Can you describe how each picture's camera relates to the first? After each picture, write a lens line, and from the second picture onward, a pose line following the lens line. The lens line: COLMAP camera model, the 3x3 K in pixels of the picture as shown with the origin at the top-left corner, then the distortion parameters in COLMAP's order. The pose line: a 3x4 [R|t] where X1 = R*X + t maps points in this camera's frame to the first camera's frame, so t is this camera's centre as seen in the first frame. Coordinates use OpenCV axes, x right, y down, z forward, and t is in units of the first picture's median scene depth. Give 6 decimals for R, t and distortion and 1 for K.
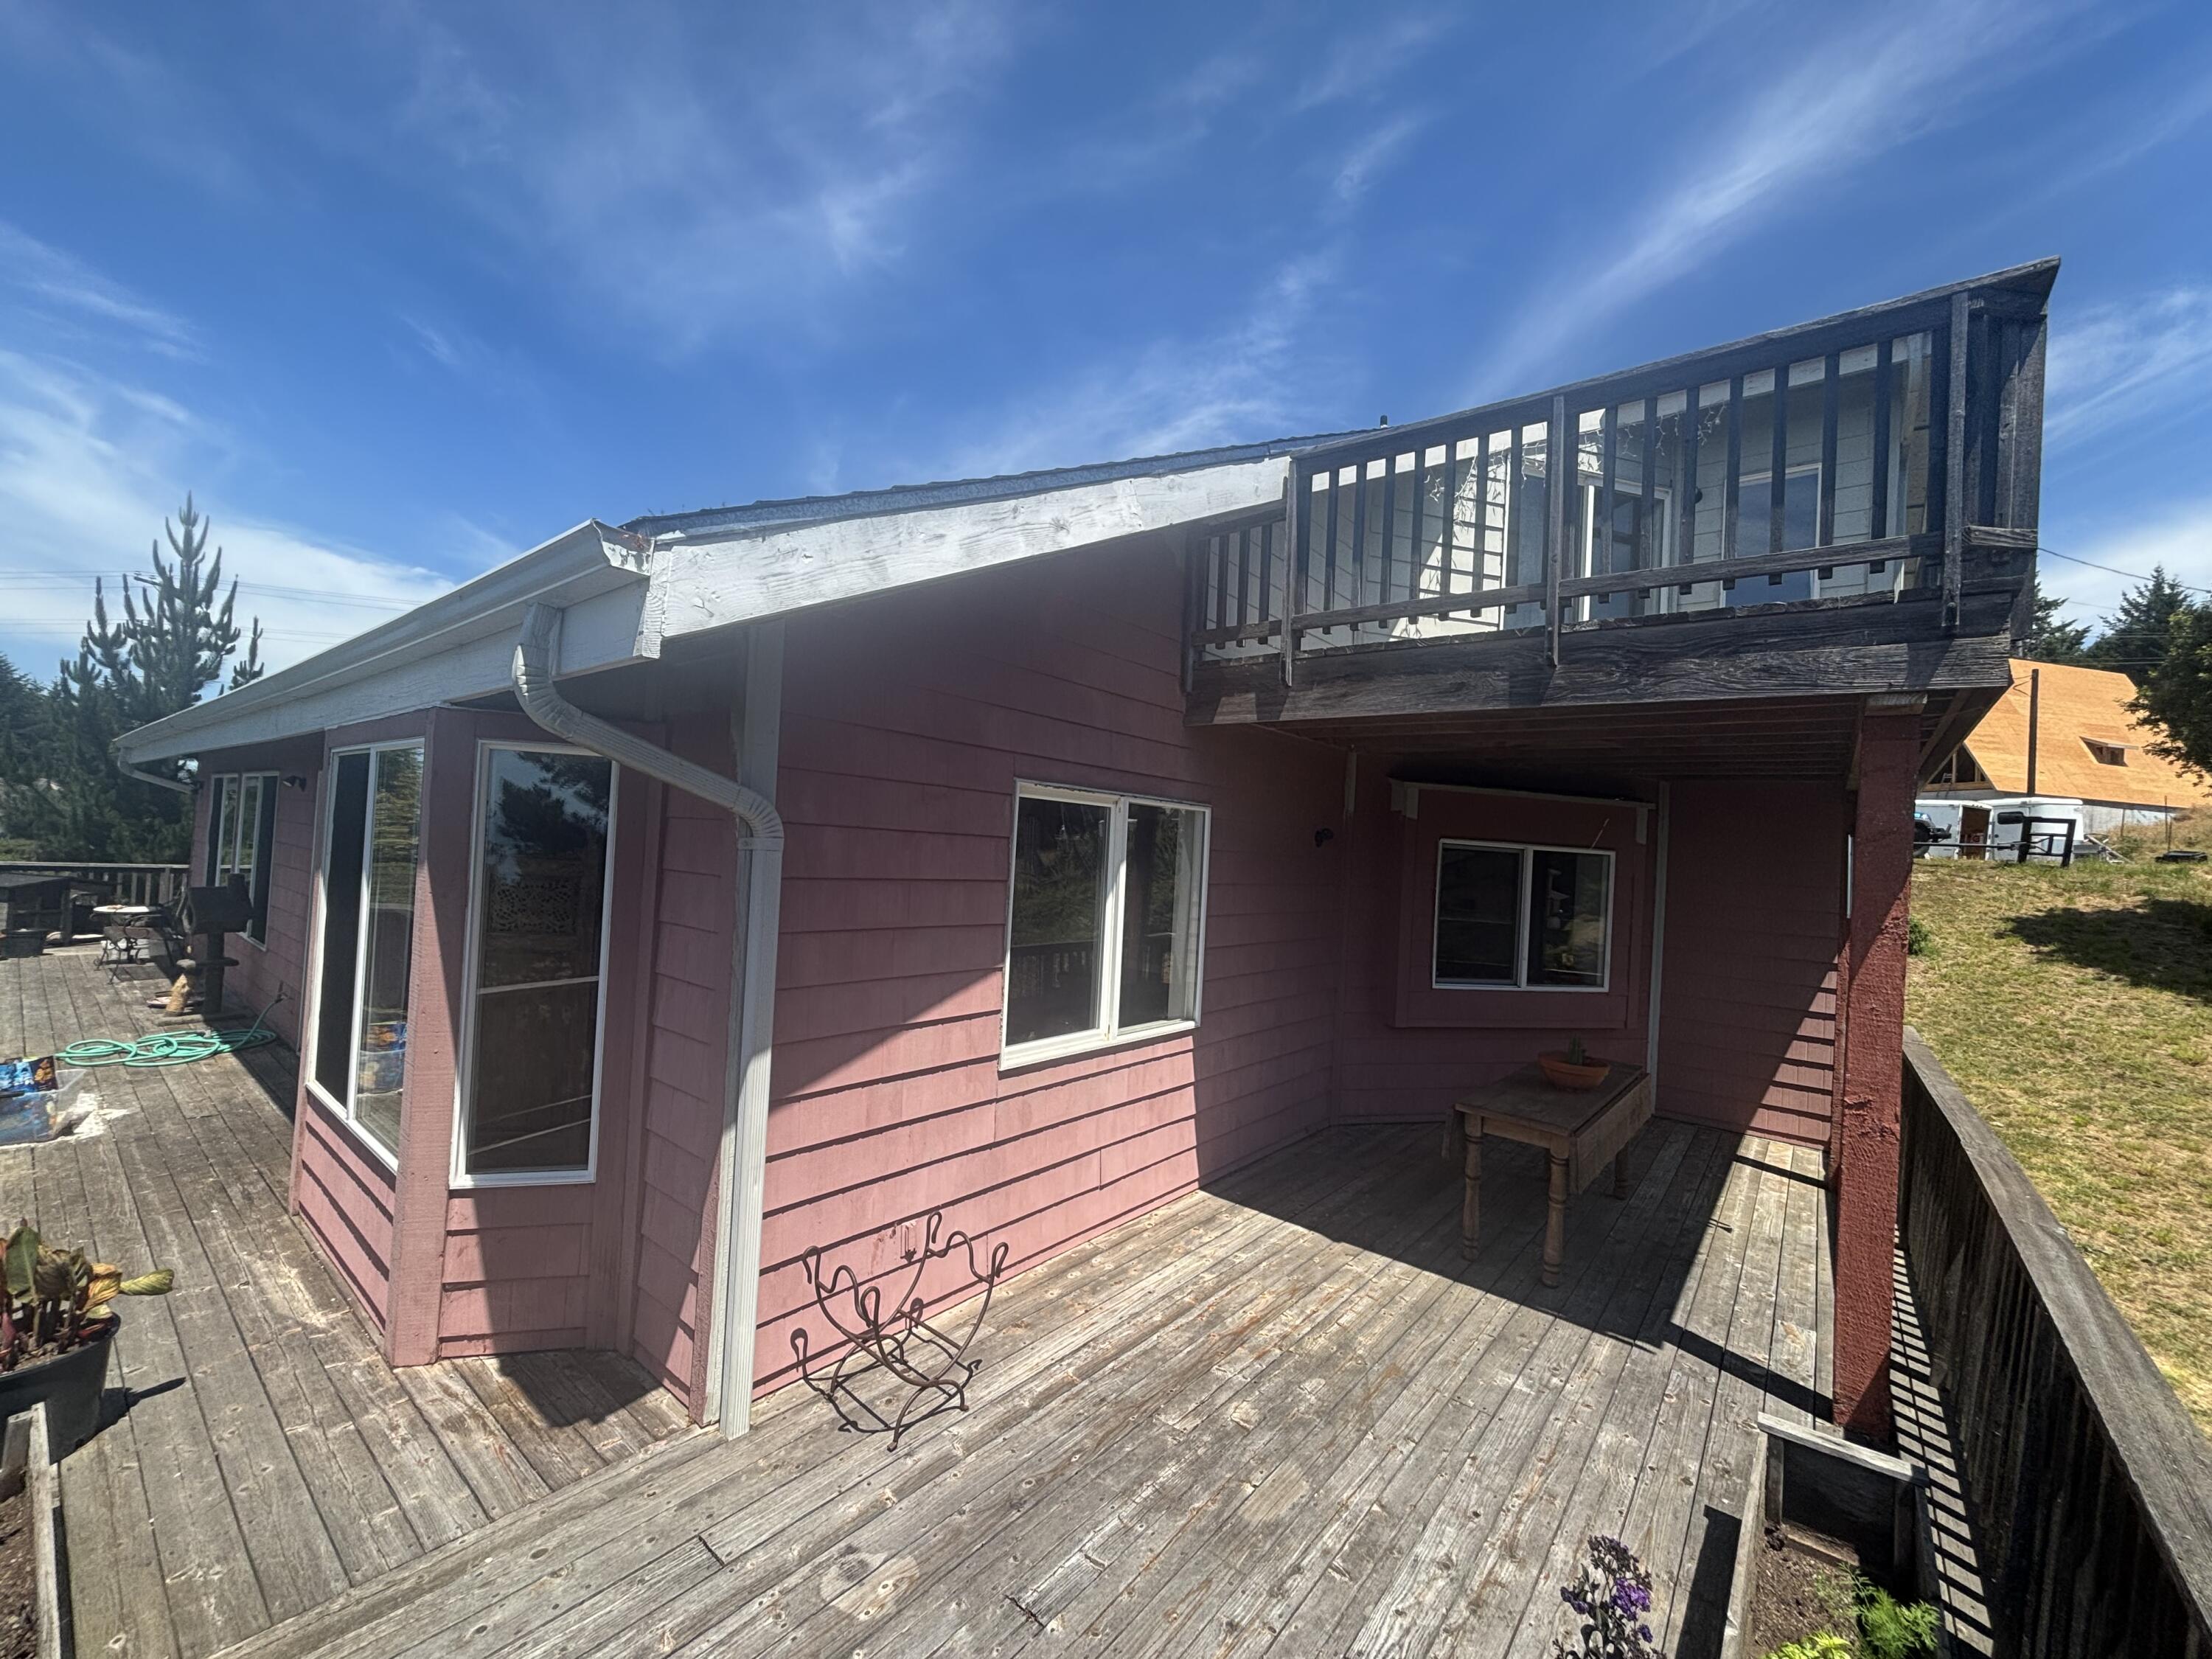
lens RADIAL K [[889.6, 0, 1106.0], [0, 889.6, 829.5], [0, 0, 1]] dist [0.006341, -0.000912]
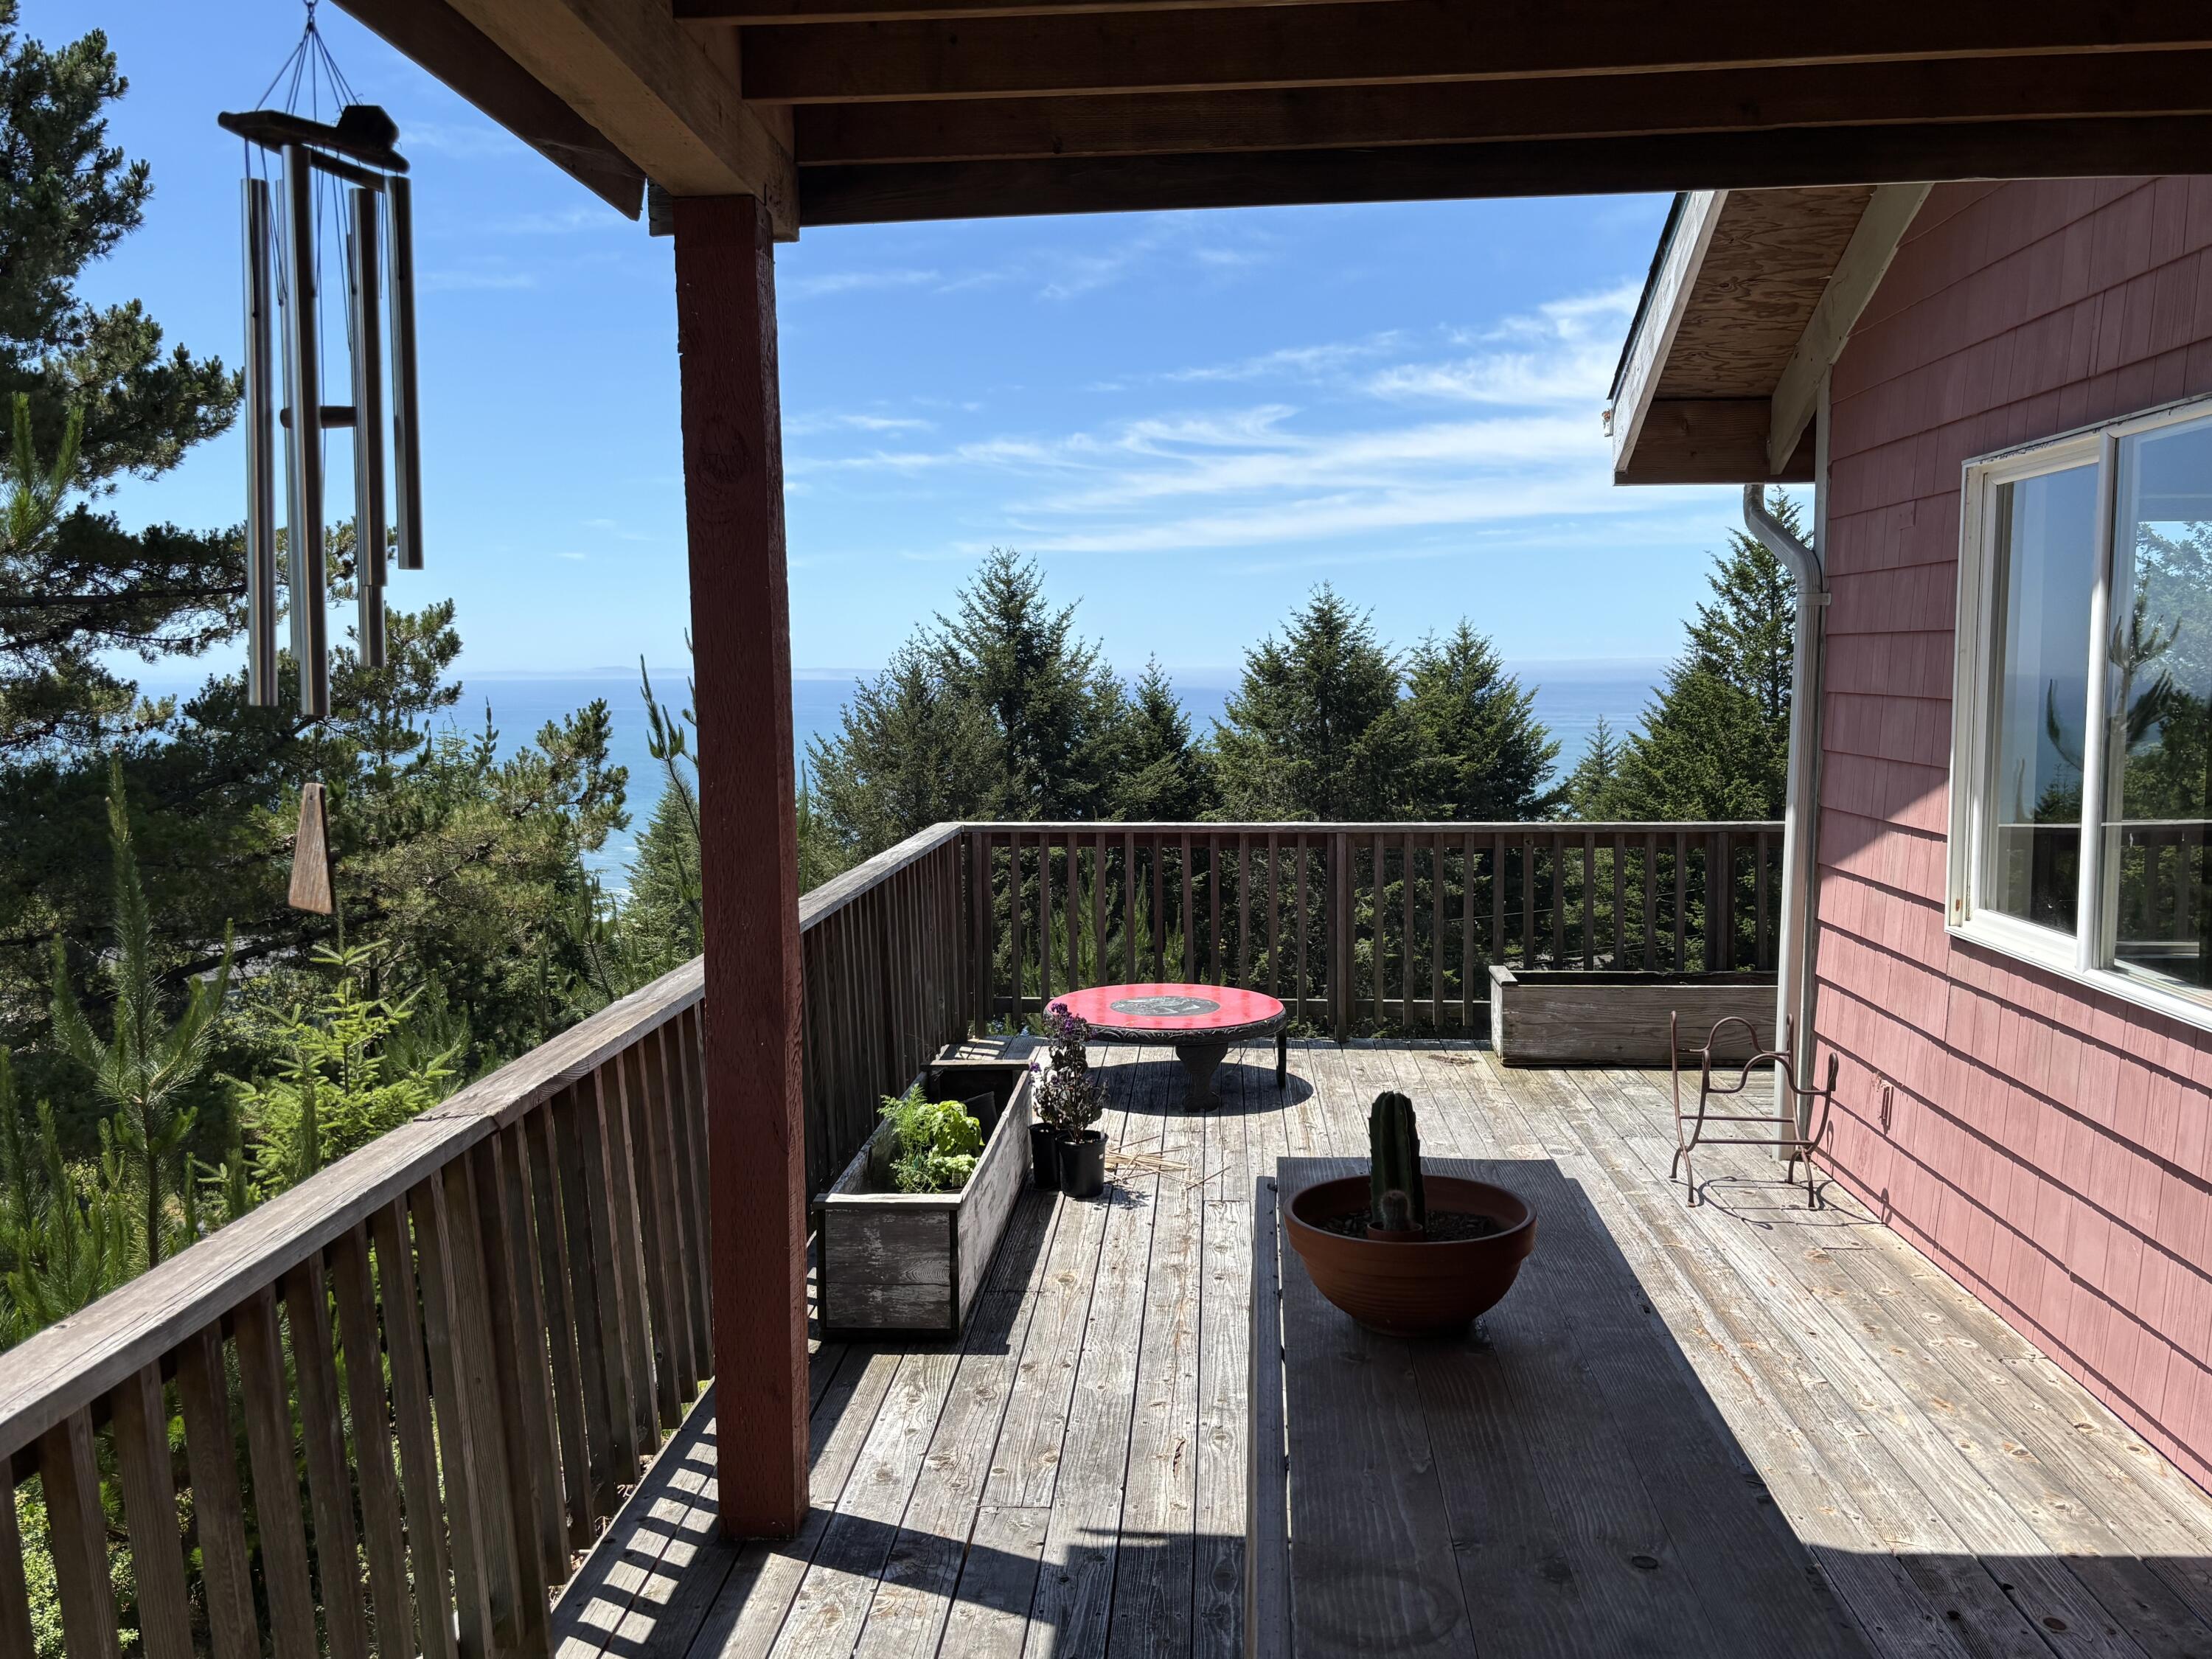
lens RADIAL K [[1873.4, 0, 1106.0], [0, 1873.4, 829.5], [0, 0, 1]] dist [0.001925, -0.003789]
pose [[-0.818087, 0.003755, -0.575083, 1.157085], [-0.017830, 0.999332, 0.031890, 0.171845], [0.574818, 0.036342, -0.817474, 1.780965]]
